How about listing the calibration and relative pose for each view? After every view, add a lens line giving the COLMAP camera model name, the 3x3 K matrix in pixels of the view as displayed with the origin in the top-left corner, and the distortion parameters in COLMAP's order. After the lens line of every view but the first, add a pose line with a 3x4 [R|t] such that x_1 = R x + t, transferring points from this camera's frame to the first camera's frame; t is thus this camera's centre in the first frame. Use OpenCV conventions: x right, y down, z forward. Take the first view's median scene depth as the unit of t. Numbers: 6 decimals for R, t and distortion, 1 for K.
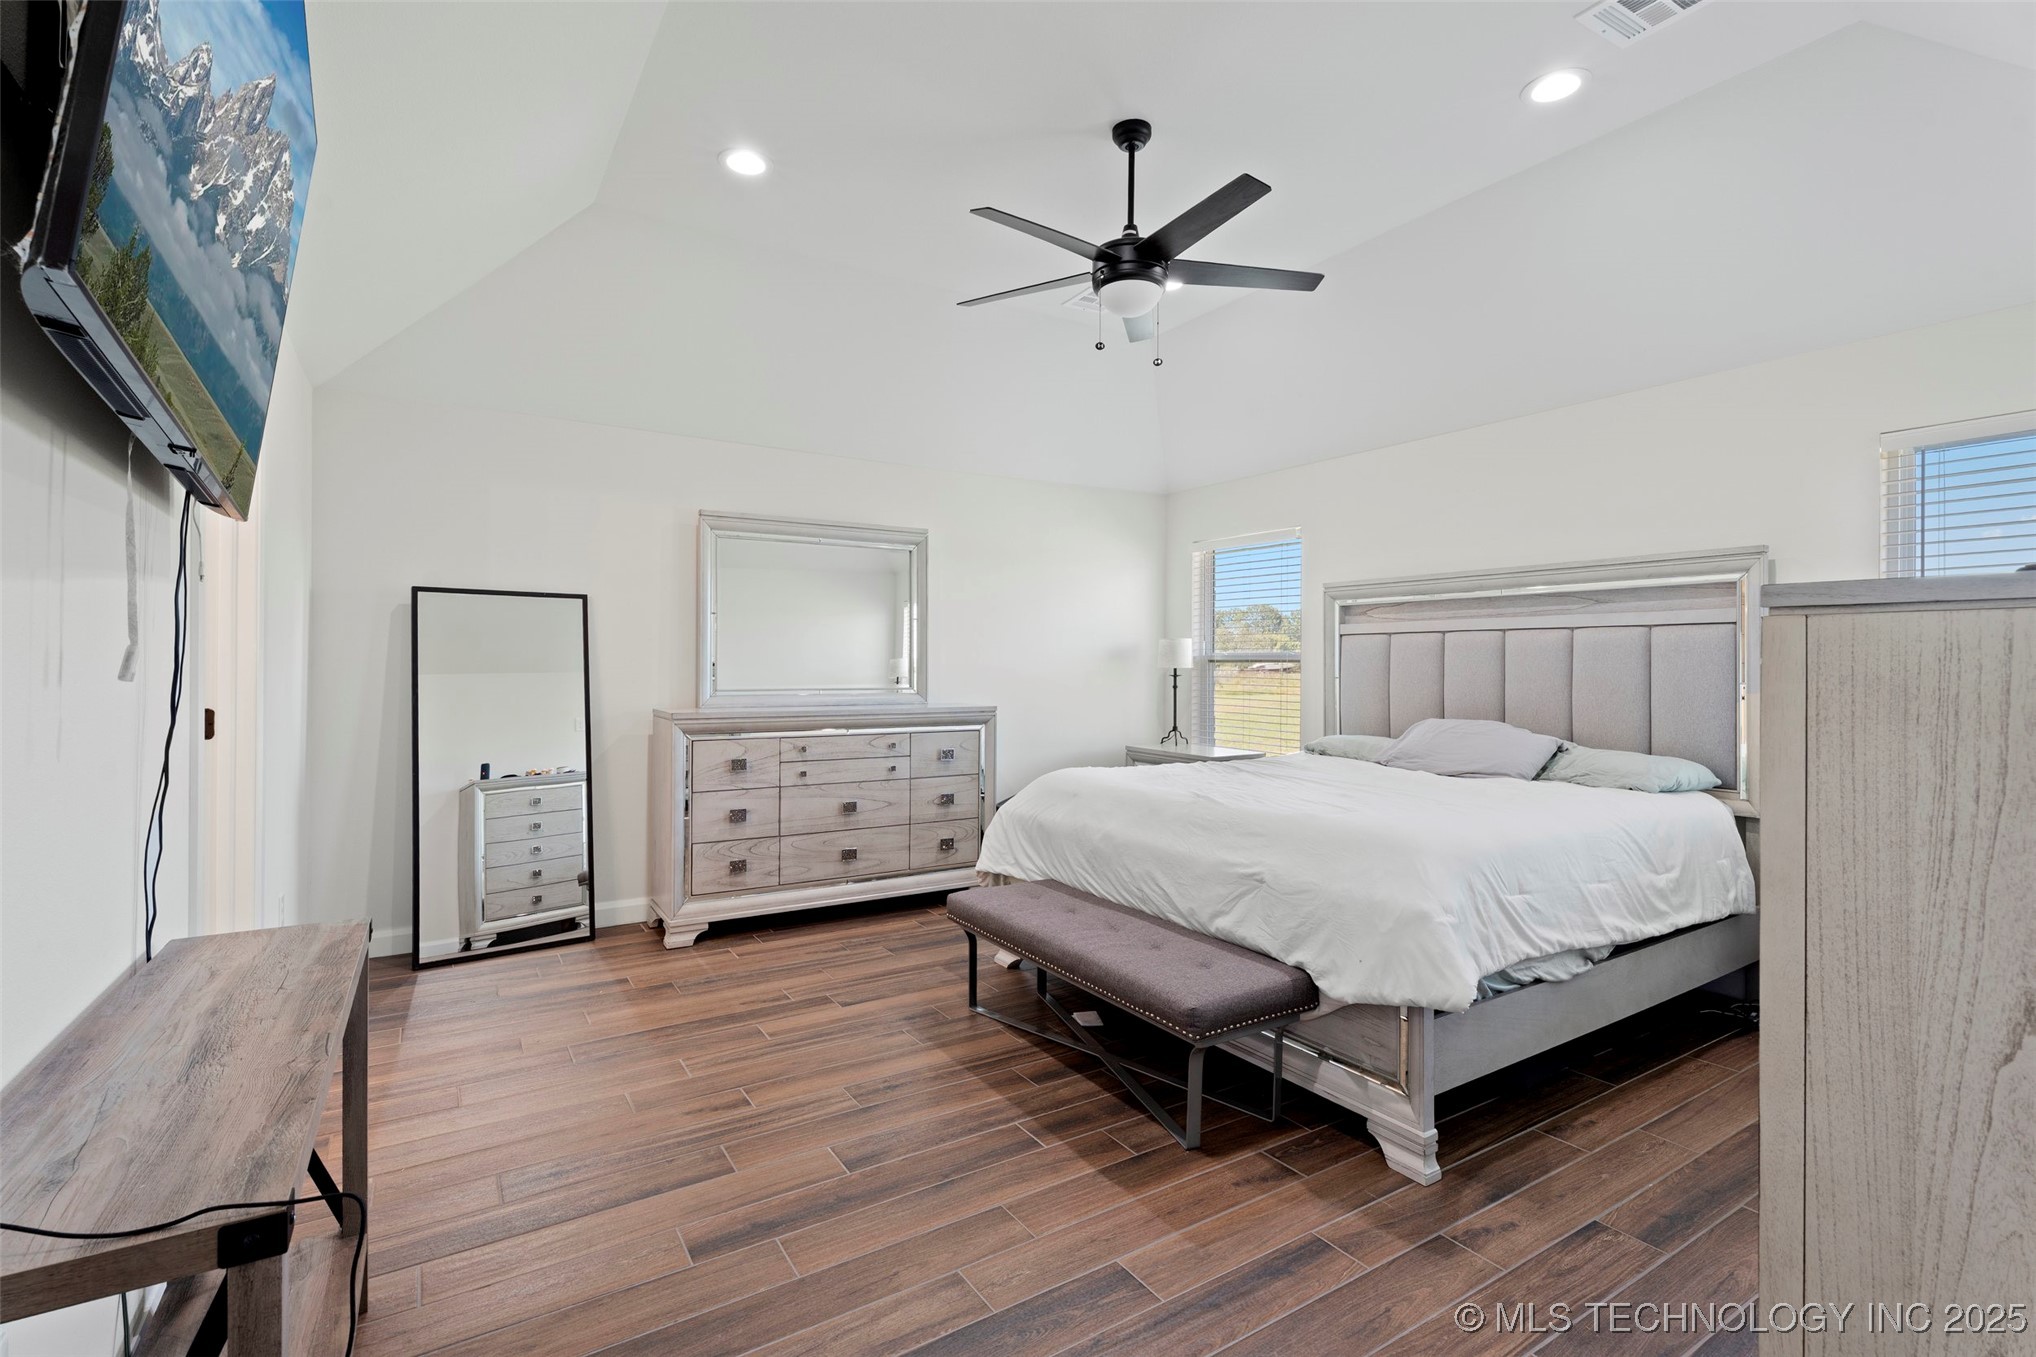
lens RADIAL K [[915.0, 0, 1007.6], [0, 915.0, 668.4], [0, 0, 1]] dist [-0.000485, 0.000127]
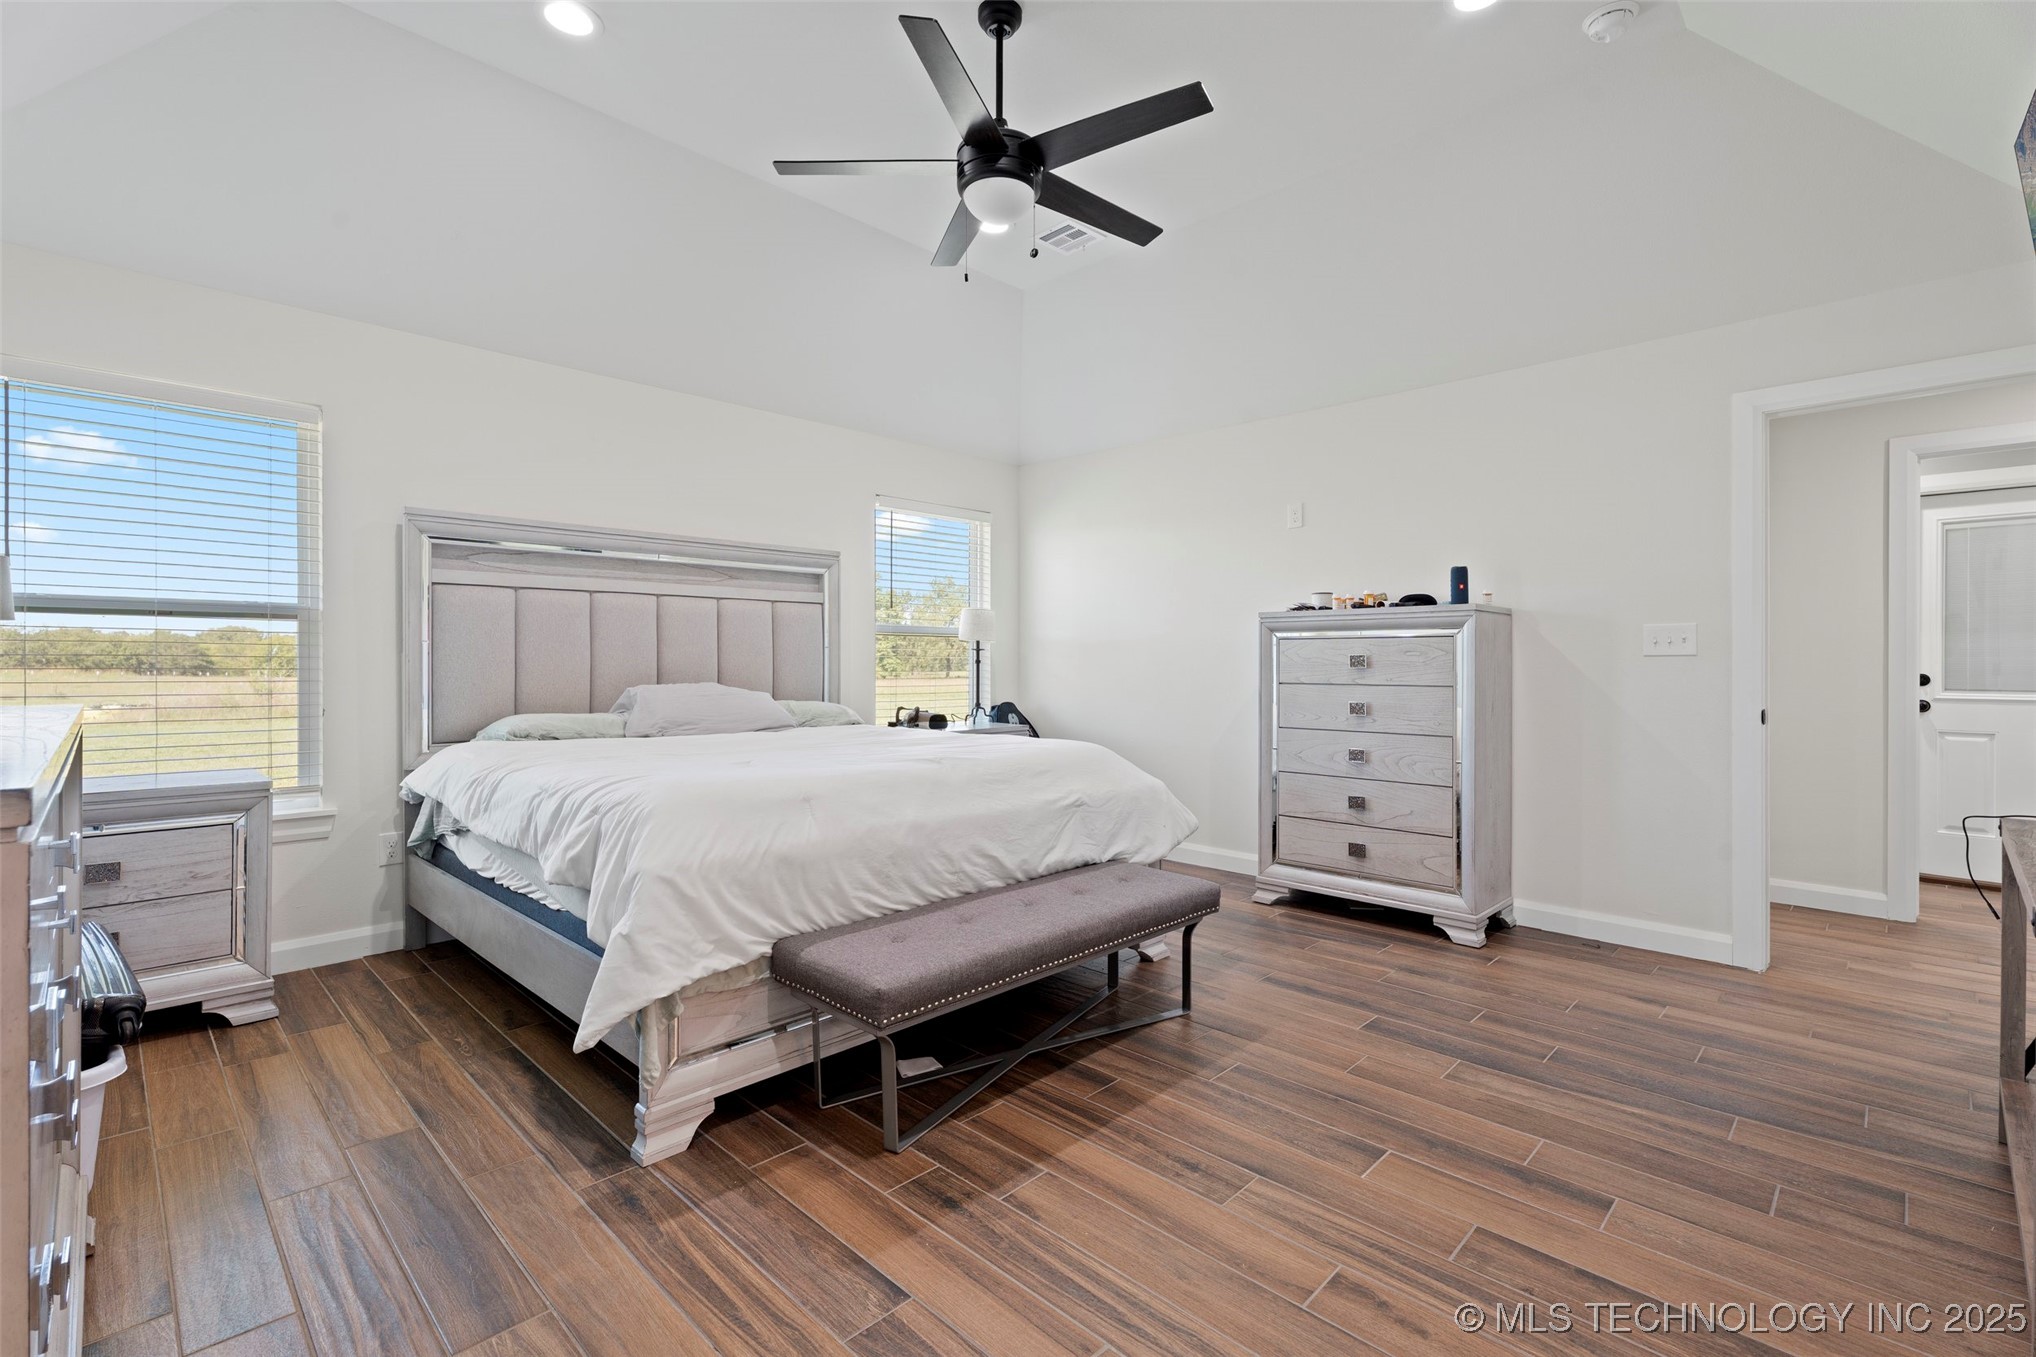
lens RADIAL K [[915.0, 0, 1005.6], [0, 915.0, 667.7], [0, 0, 1]] dist [-0.000485, 0.000127]
pose [[-0.224502, -0.010860, 0.974413, -0.774600], [0.003657, 0.999921, 0.011987, 0.040194], [-0.974467, 0.006255, -0.224444, 1.249107]]
